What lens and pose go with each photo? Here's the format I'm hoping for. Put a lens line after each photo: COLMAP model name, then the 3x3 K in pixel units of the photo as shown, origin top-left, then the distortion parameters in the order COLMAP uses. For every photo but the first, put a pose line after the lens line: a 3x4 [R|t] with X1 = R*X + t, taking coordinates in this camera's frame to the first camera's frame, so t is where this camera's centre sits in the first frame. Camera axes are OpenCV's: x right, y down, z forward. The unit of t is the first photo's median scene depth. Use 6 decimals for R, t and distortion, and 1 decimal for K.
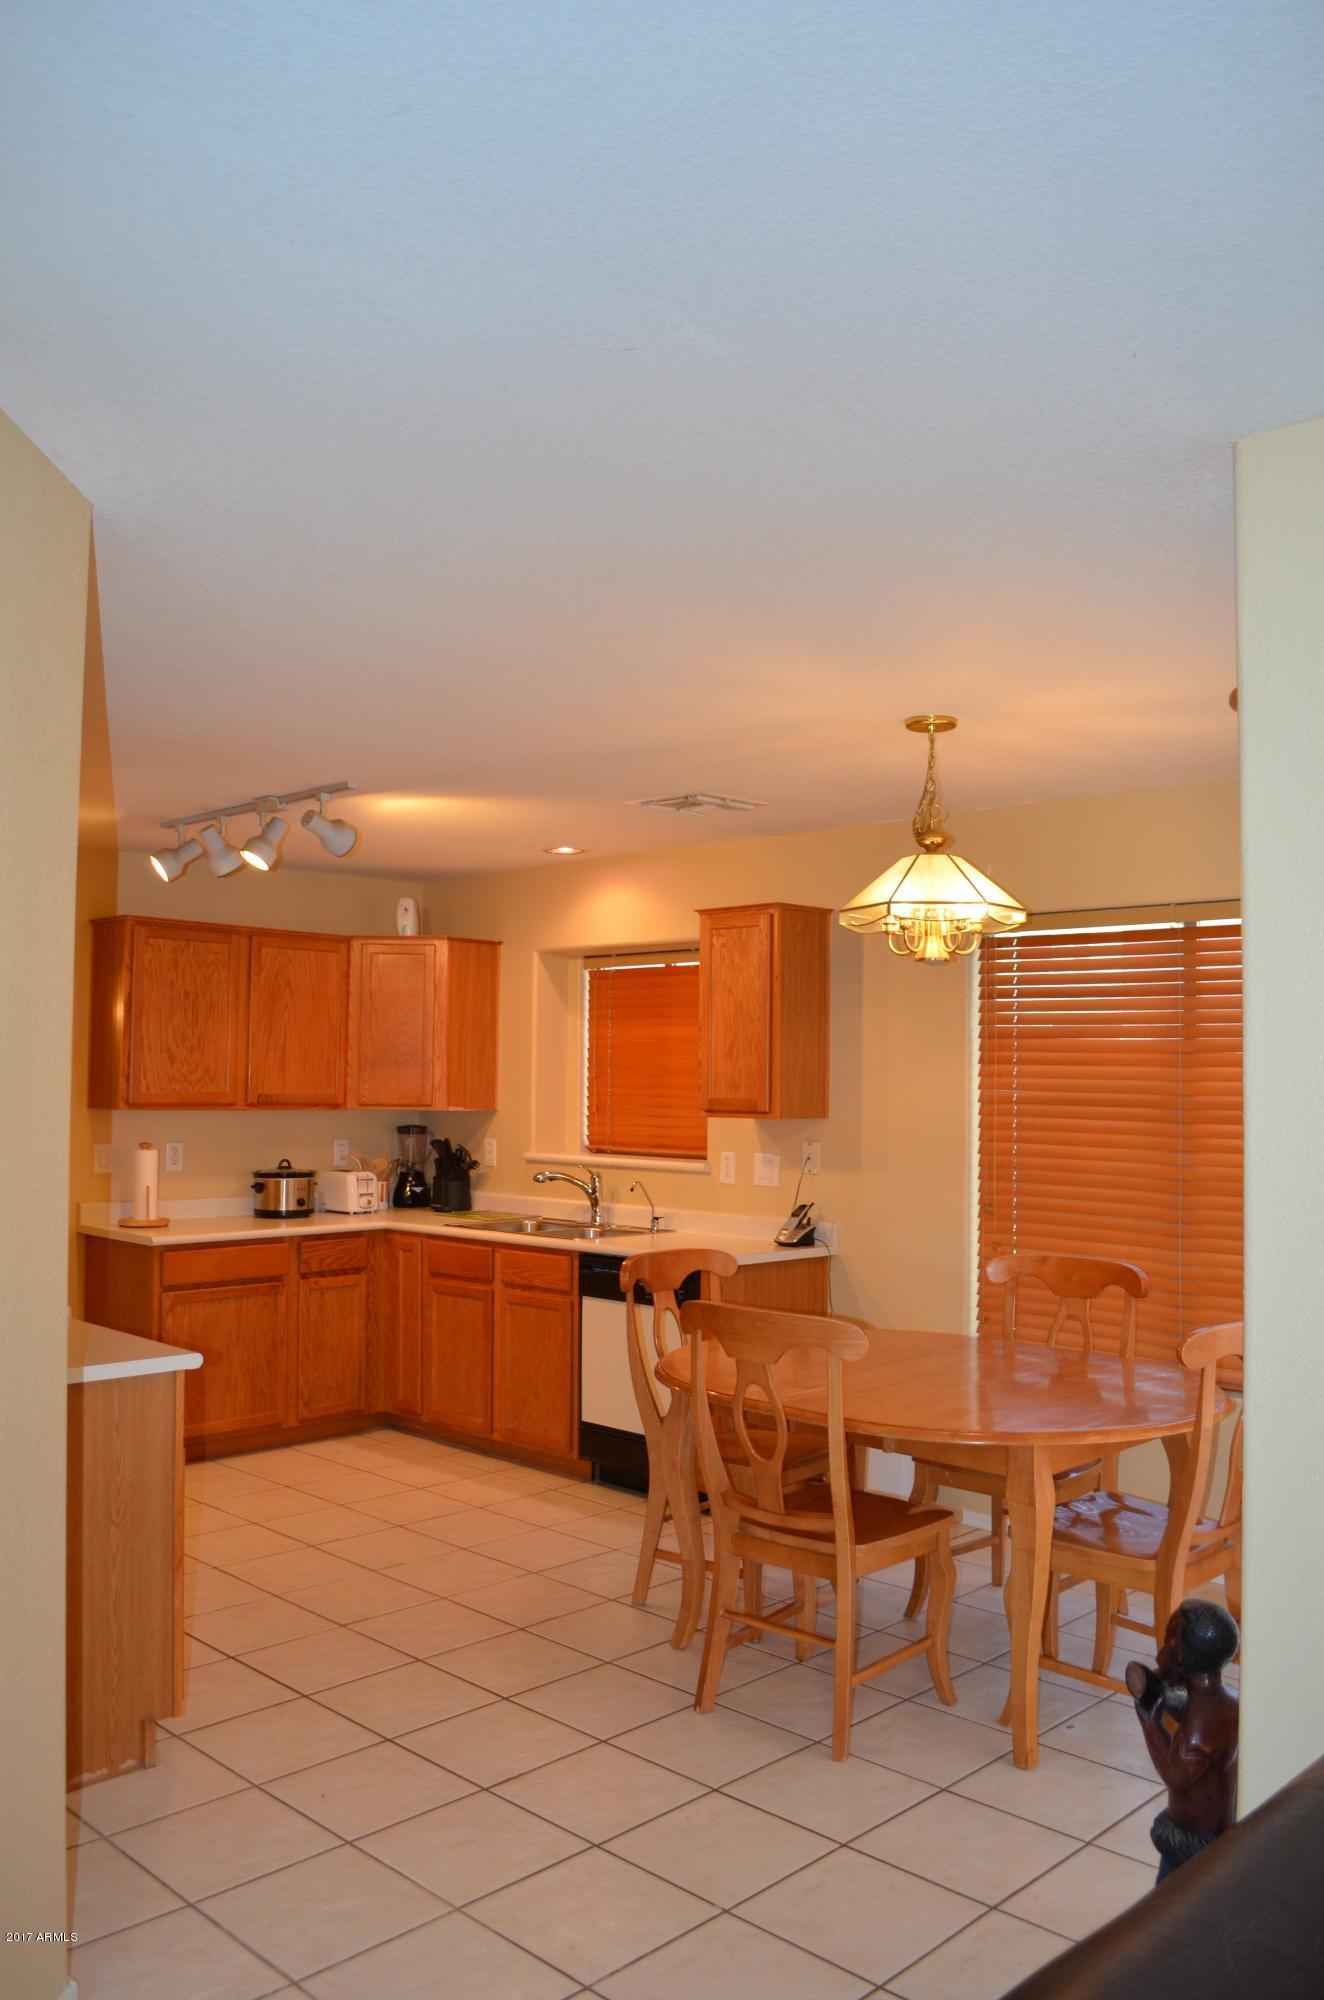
lens RADIAL K [[1612.0, 0, 643.5], [0, 1612.0, 992.1], [0, 0, 1]] dist [-0.092677, 0.017164]
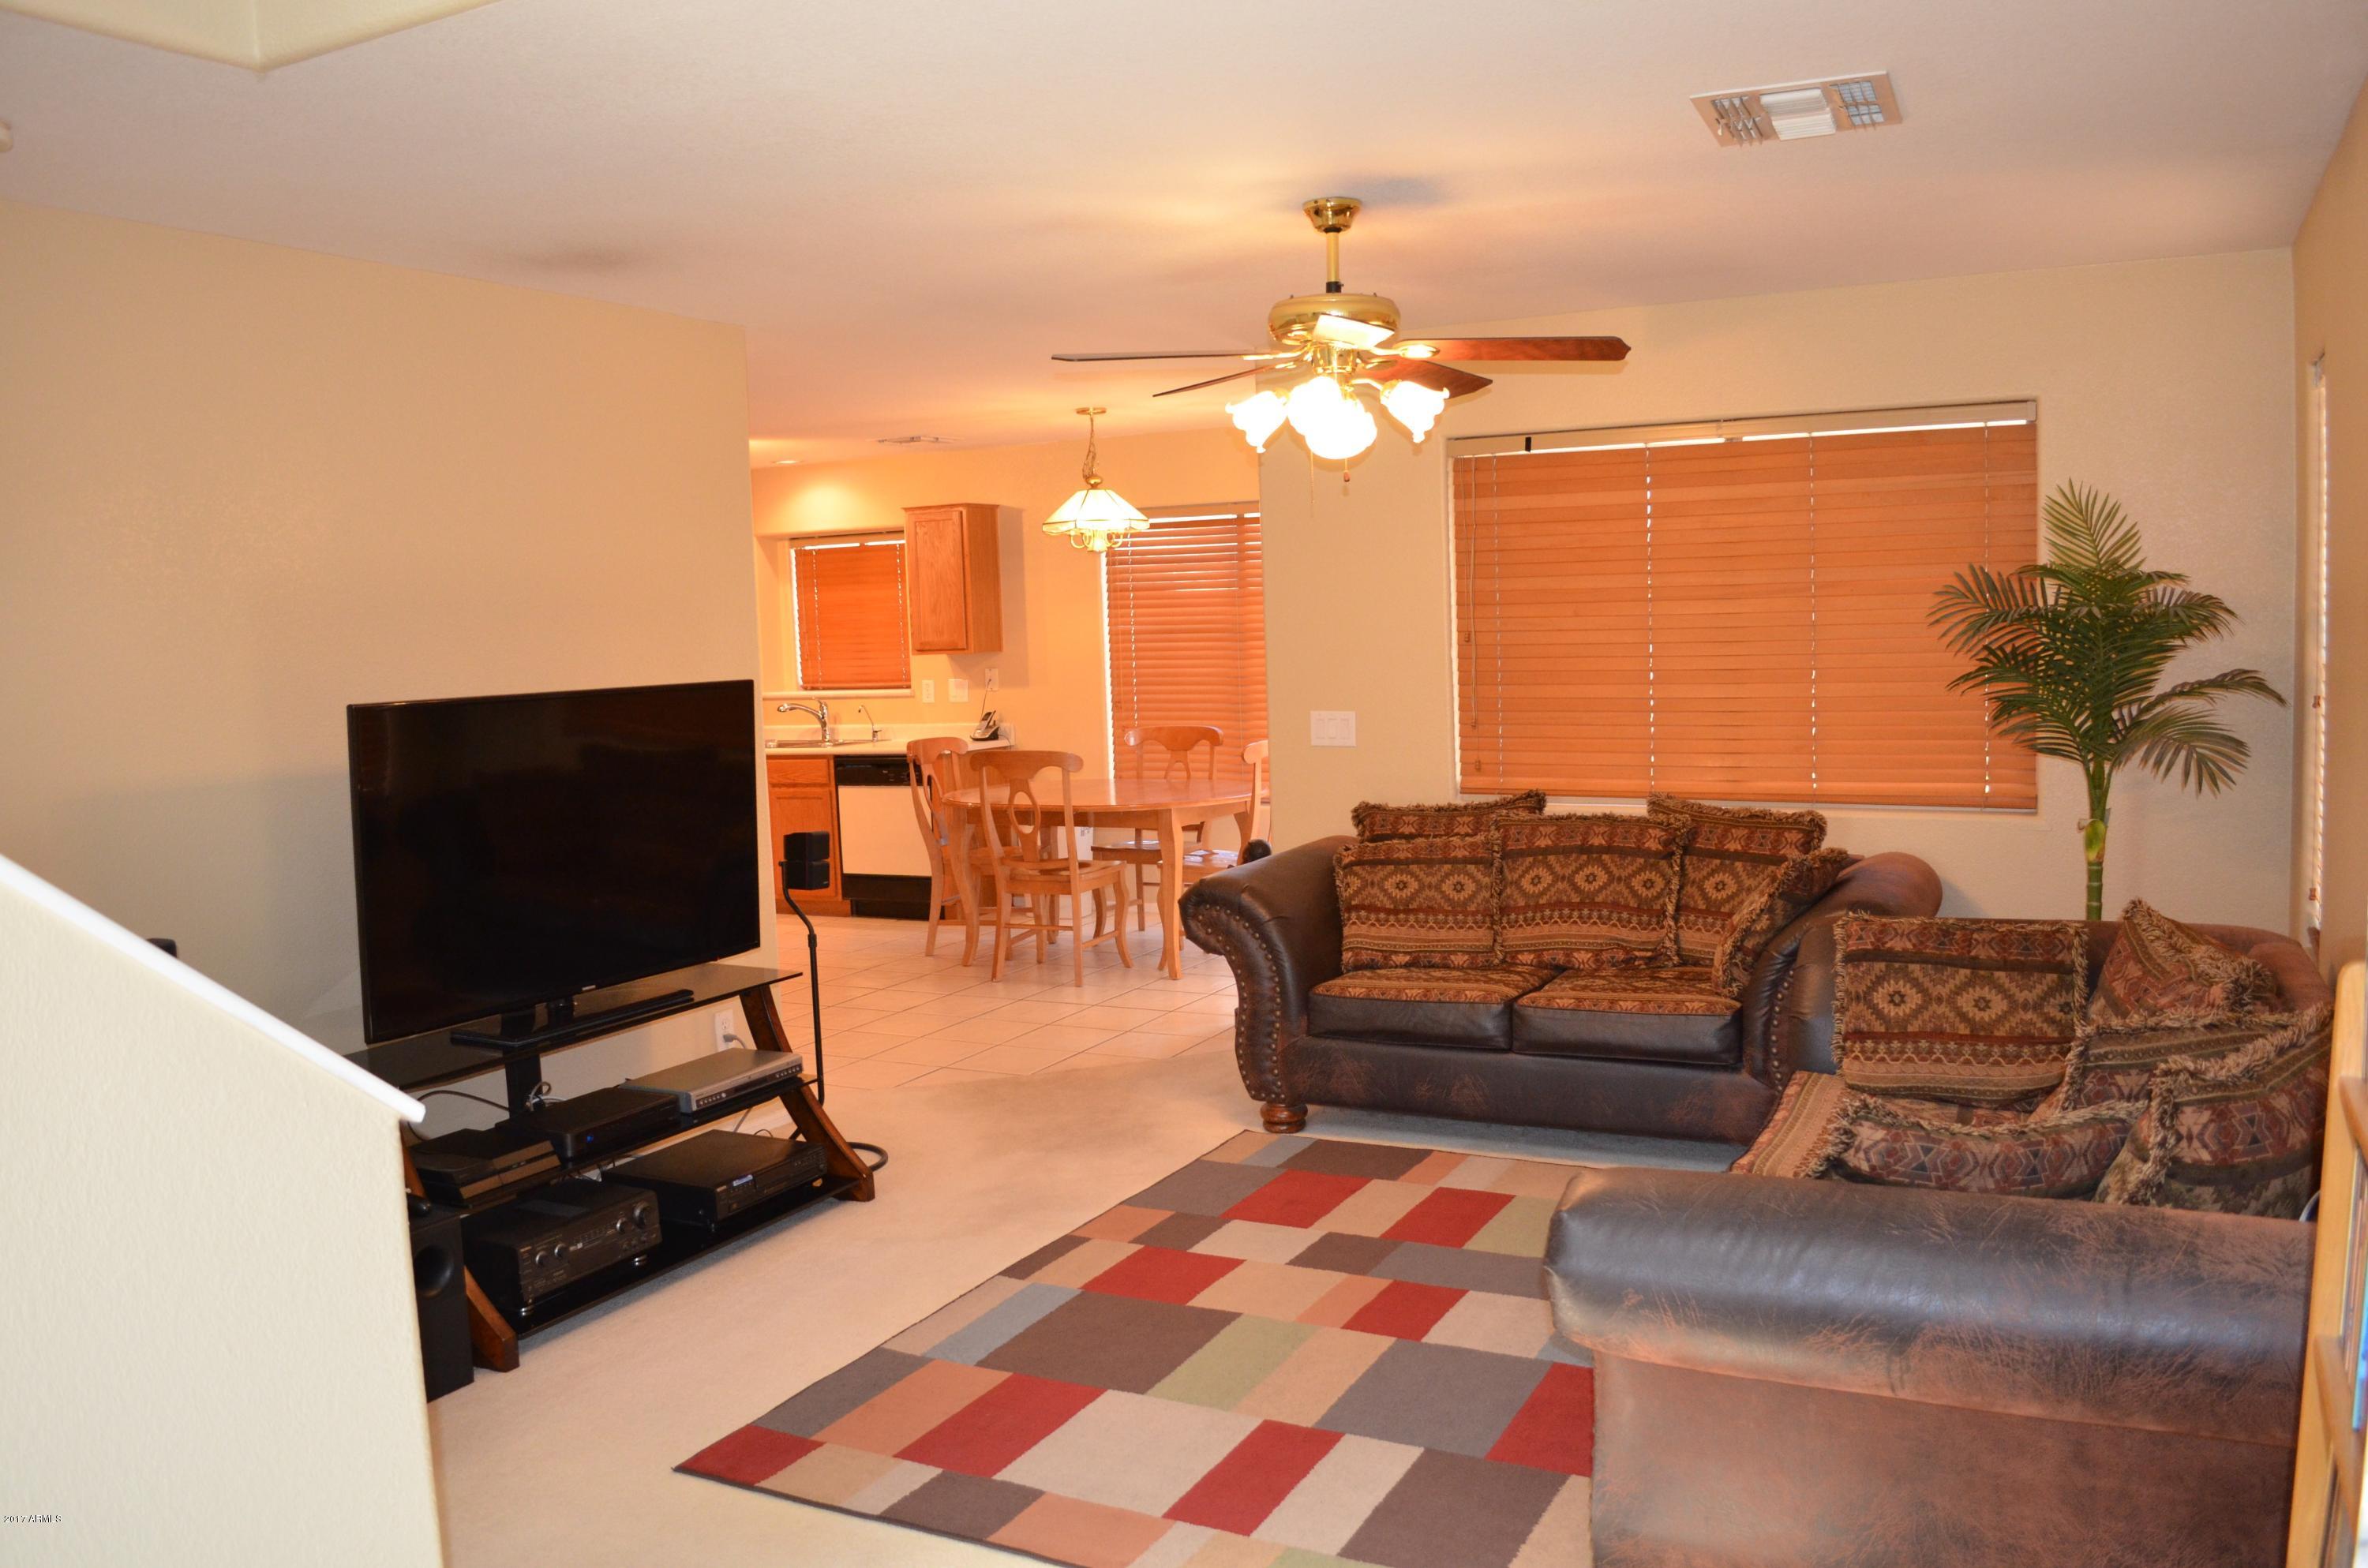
lens RADIAL K [[1908.3, 0, 1185.9], [0, 1908.3, 791.8], [0, 0, 1]] dist [-0.092677, 0.017164]
pose [[0.954178, -0.070723, 0.290761, -0.237686], [0.029739, 0.989271, 0.143033, -0.037182], [-0.297757, -0.127832, 0.946044, -0.691003]]
